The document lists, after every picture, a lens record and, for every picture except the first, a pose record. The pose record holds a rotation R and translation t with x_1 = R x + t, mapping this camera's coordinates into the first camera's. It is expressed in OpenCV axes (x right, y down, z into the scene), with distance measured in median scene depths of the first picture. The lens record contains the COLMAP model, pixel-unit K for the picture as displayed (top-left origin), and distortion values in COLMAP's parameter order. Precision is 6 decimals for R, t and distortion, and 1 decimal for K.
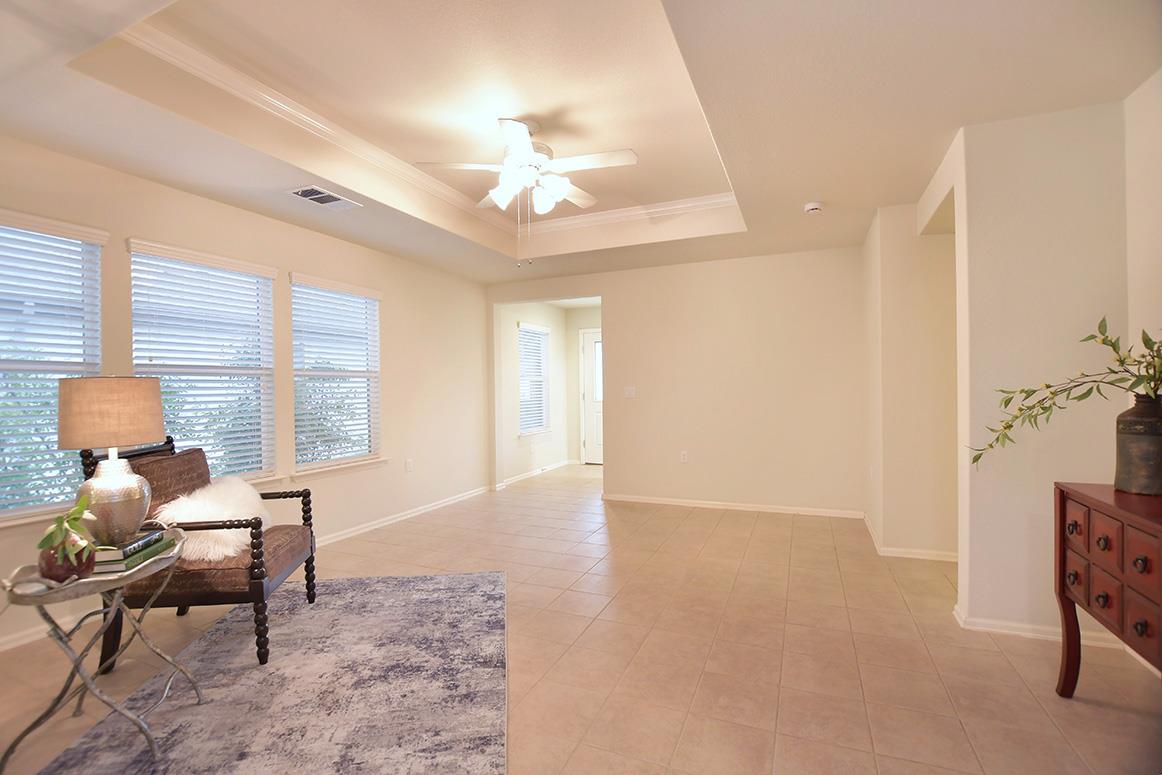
lens RADIAL K [[512.5, 0, 572.6], [0, 512.5, 393.2], [0, 0, 1]] dist [-0.025999, -0.000916]
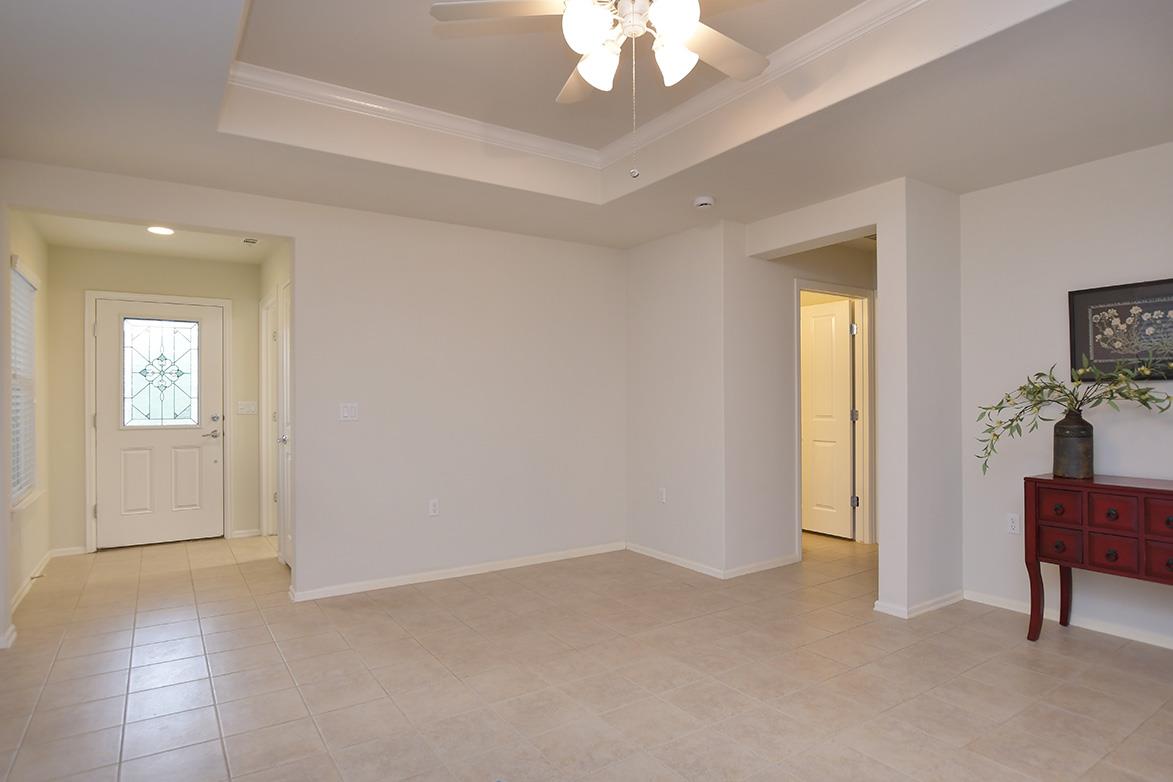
lens RADIAL K [[636.2, 0, 579.2], [0, 636.2, 389.3], [0, 0, 1]] dist [0.002440, -0.000428]
pose [[0.536161, 0.022526, 0.843815, -1.036680], [0.004189, 0.999561, -0.029346, -0.006690], [-0.844105, 0.019269, 0.535831, 1.041809]]
